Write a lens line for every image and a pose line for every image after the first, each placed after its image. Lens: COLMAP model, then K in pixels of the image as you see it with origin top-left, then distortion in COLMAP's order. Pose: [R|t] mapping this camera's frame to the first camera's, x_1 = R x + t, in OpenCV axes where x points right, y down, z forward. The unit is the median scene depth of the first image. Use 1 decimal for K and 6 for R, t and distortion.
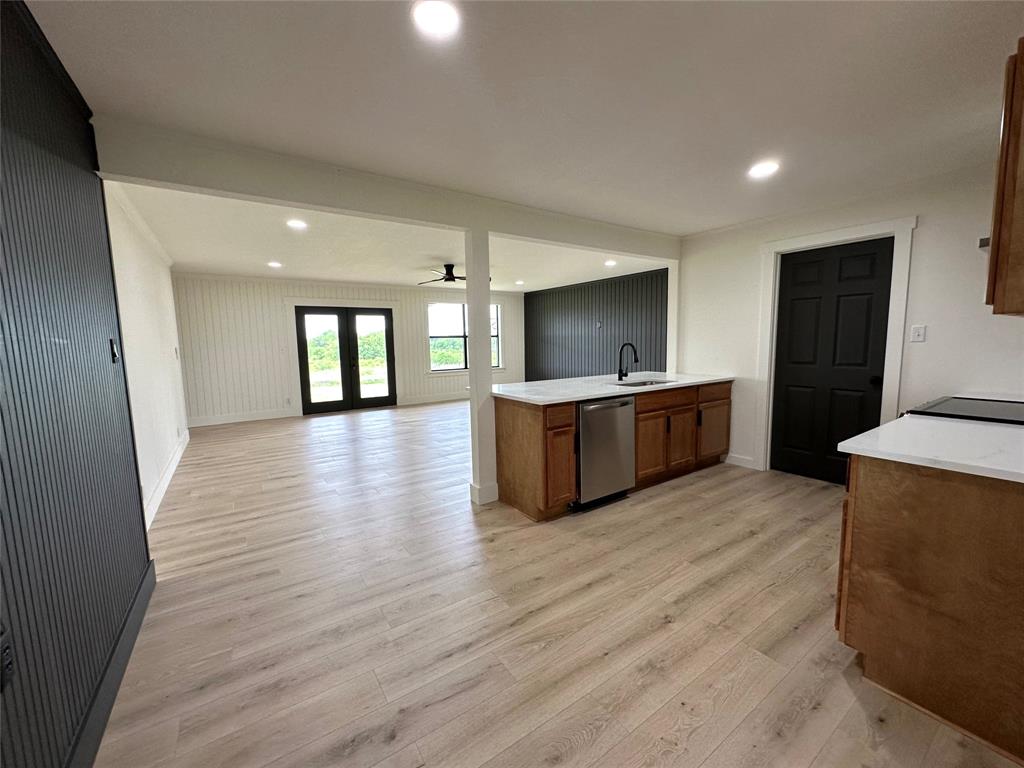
lens RADIAL K [[409.2, 0, 512.0], [0, 409.2, 385.1], [0, 0, 1]] dist [-0.003481, 0.000887]
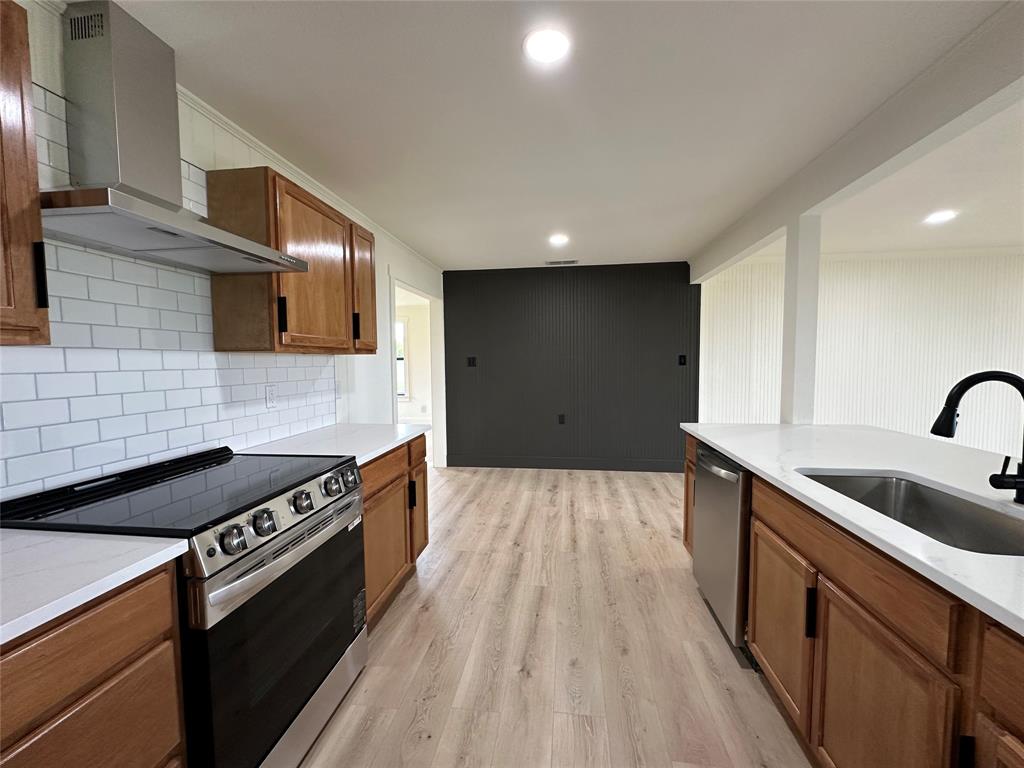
lens RADIAL K [[409.2, 0, 512.0], [0, 409.2, 385.1], [0, 0, 1]] dist [-0.003481, 0.000887]
pose [[-0.668260, 0.071039, -0.740529, 0.810650], [-0.057498, 0.987521, 0.146619, -0.129922], [0.741703, 0.140558, -0.655836, 1.042174]]
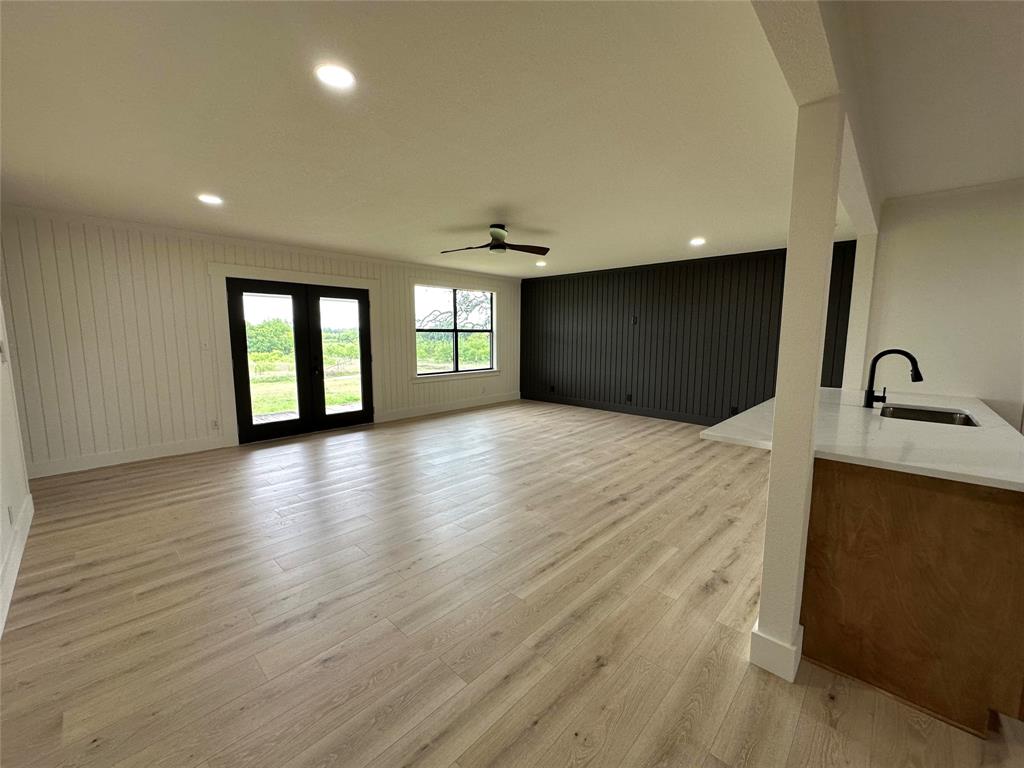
lens RADIAL K [[409.2, 0, 512.0], [0, 409.2, 385.1], [0, 0, 1]] dist [-0.003481, 0.000887]
pose [[0.977007, -0.004876, 0.213151, -0.478152], [0.002381, 0.999926, 0.011961, -0.063831], [-0.213194, -0.011178, 0.976946, 0.567119]]
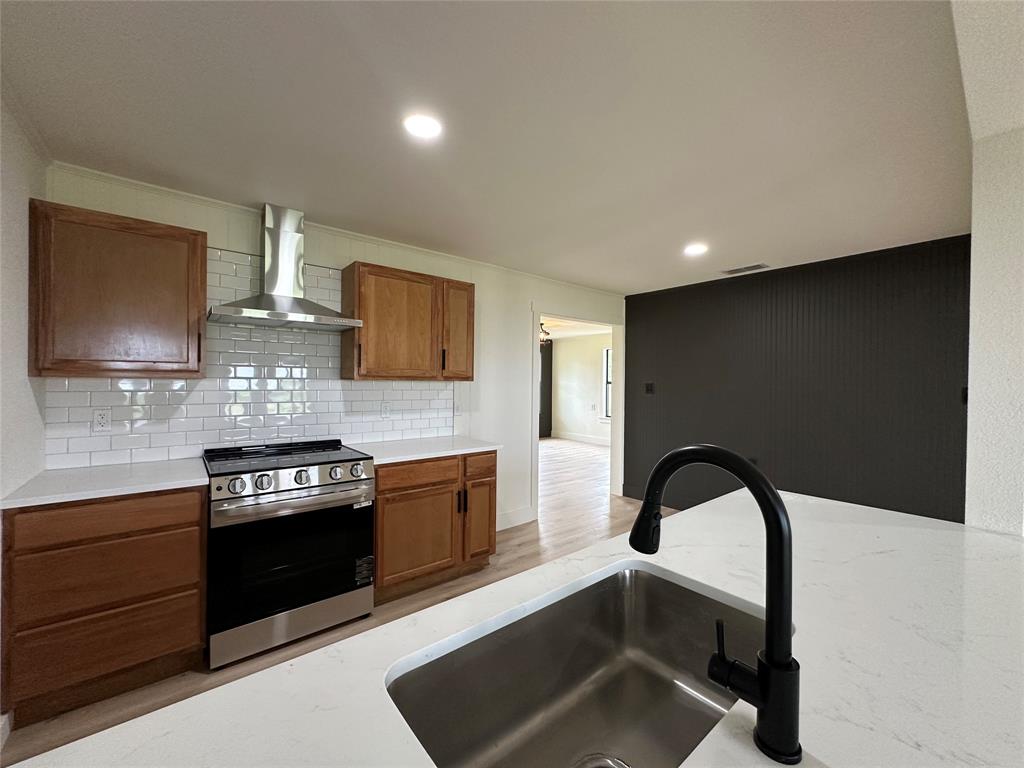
lens RADIAL K [[409.2, 0, 512.0], [0, 409.2, 385.1], [0, 0, 1]] dist [-0.003481, 0.000887]
pose [[-0.995745, 0.009034, -0.091703, 0.411999], [-0.001867, 0.993000, 0.118100, -0.160987], [0.092128, 0.117769, -0.988758, 1.269322]]
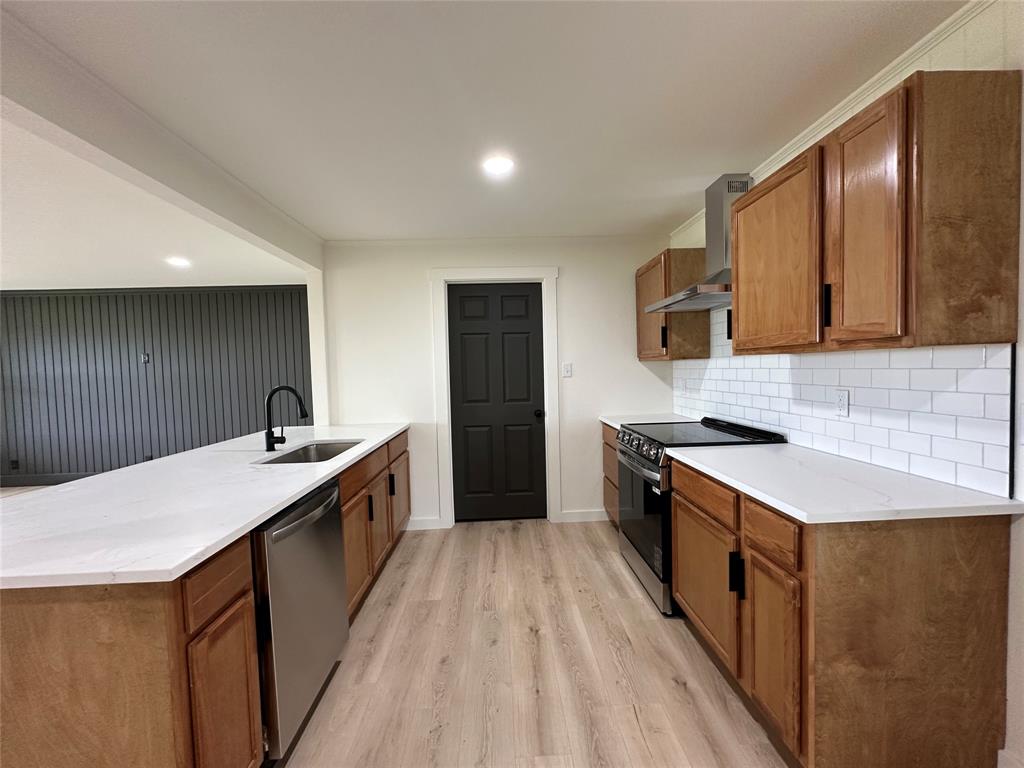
lens RADIAL K [[409.2, 0, 512.0], [0, 409.2, 385.1], [0, 0, 1]] dist [-0.003481, 0.000887]
pose [[0.531808, -0.030152, 0.846328, -0.045786], [0.110306, 0.993319, -0.033924, -0.053415], [-0.839650, 0.111396, 0.531581, 0.453868]]
